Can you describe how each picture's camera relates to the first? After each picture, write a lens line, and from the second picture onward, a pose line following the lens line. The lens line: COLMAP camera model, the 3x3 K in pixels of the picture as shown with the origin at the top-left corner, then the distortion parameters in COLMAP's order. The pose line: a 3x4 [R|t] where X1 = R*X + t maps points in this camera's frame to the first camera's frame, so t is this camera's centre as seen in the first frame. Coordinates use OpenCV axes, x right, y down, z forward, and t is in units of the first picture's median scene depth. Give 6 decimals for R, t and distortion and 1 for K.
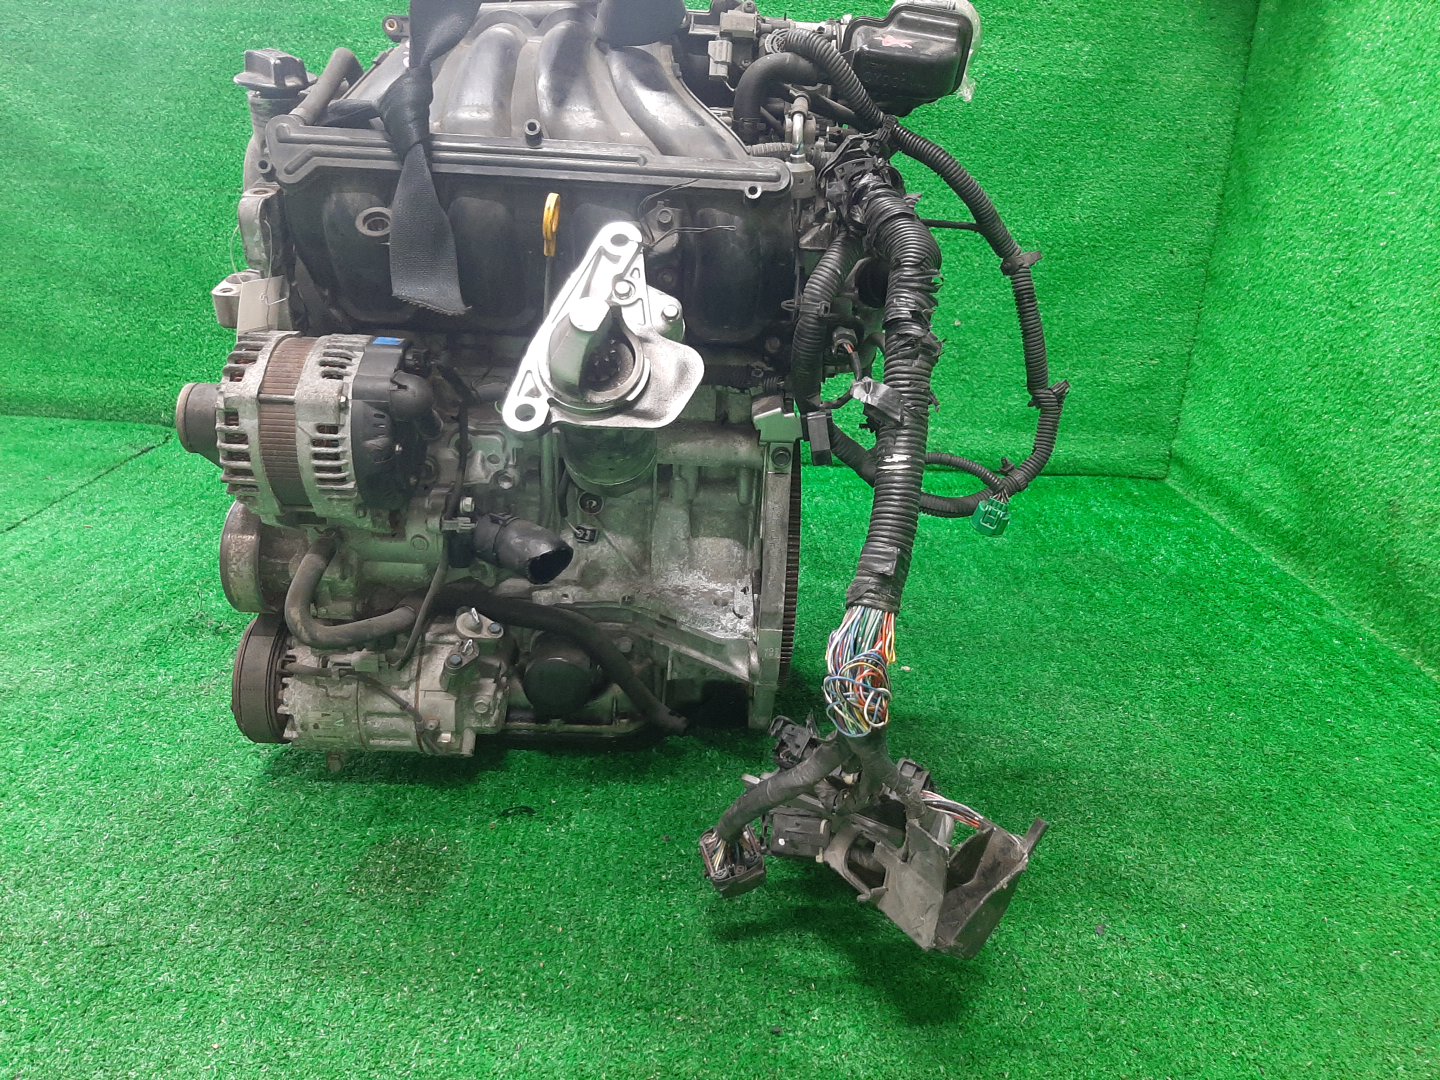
lens RADIAL K [[1104.2, 0, 719.6], [0, 1104.2, 538.5], [0, 0, 1]] dist [0.016041, -0.059164]
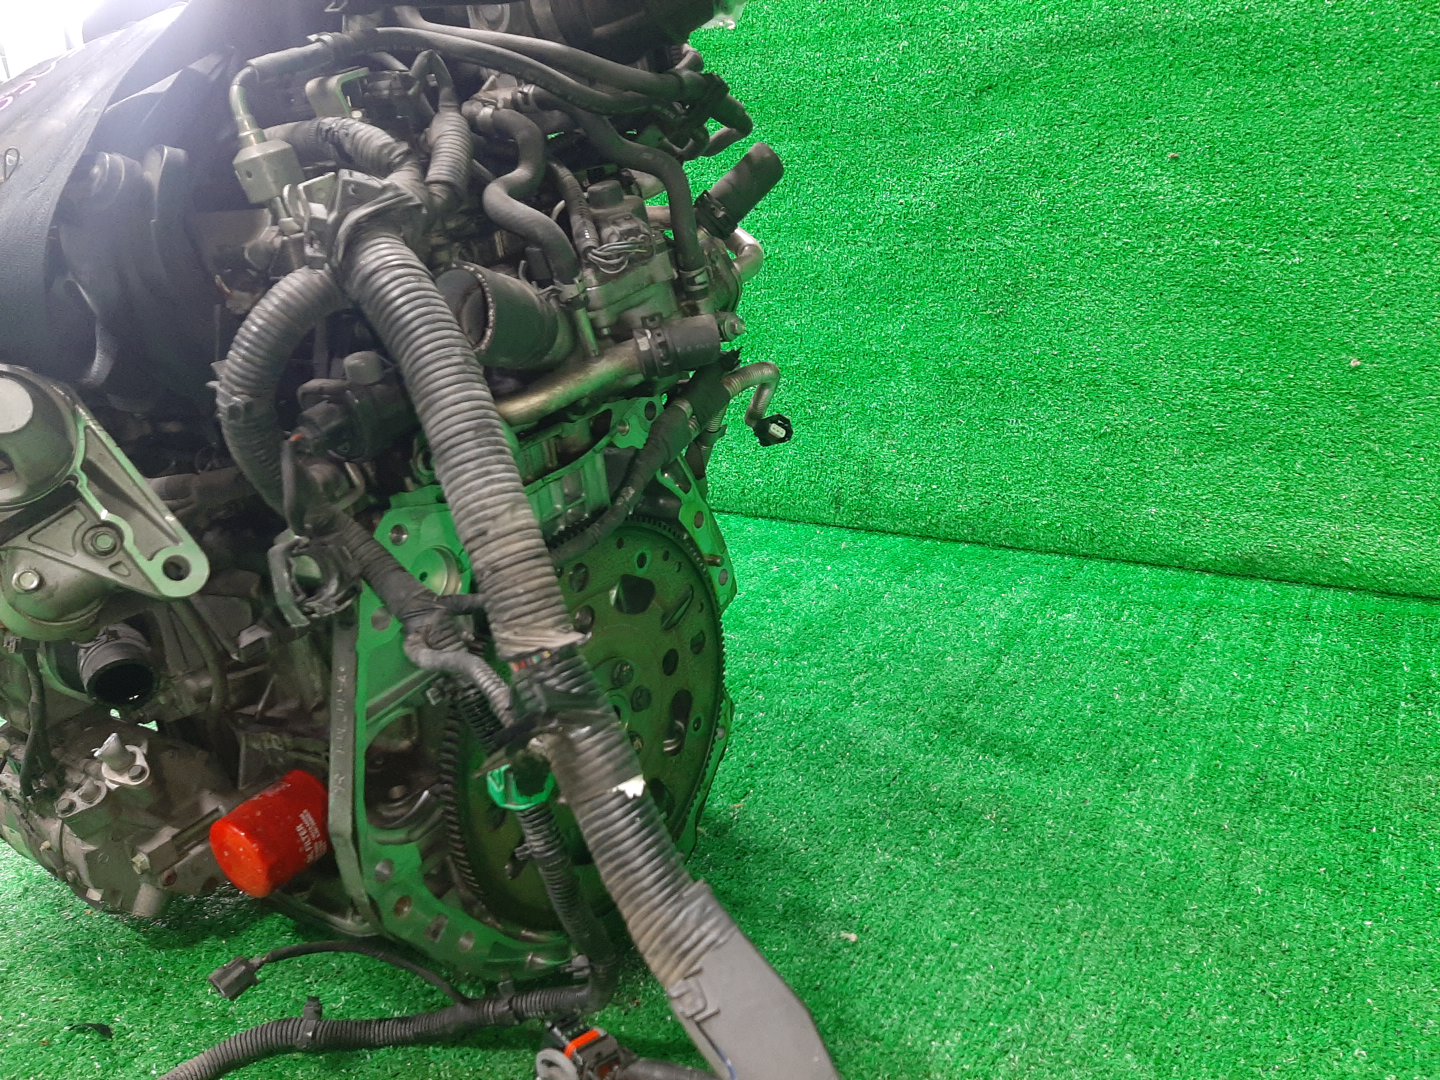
lens RADIAL K [[1104.2, 0, 718.9], [0, 1104.2, 538.0], [0, 0, 1]] dist [0.016041, -0.059164]
pose [[0.832189, 0.069823, -0.550079, 0.284238], [-0.086267, 0.996264, -0.004050, -0.062737], [0.547741, 0.050824, 0.835103, 0.283003]]
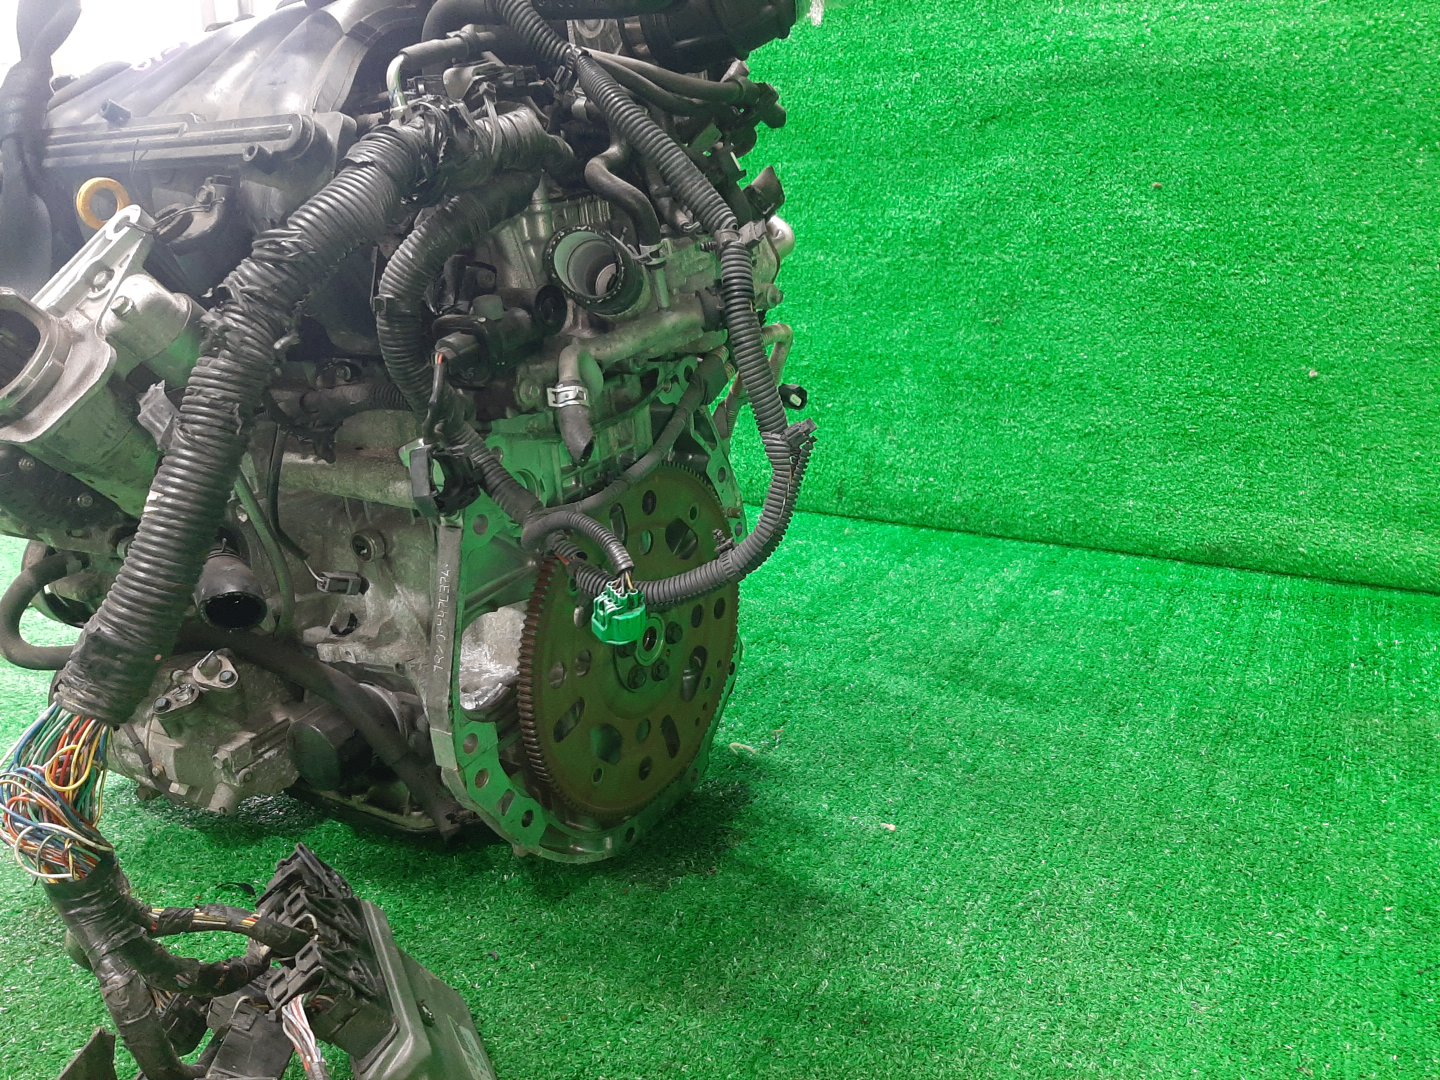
lens RADIAL K [[1104.2, 0, 725.1], [0, 1104.2, 533.5], [0, 0, 1]] dist [0.016041, -0.059164]
pose [[0.853384, 0.081058, -0.514941, 0.284410], [-0.114693, 0.992826, -0.033791, -0.023726], [0.508508, 0.087897, 0.856559, 0.205558]]
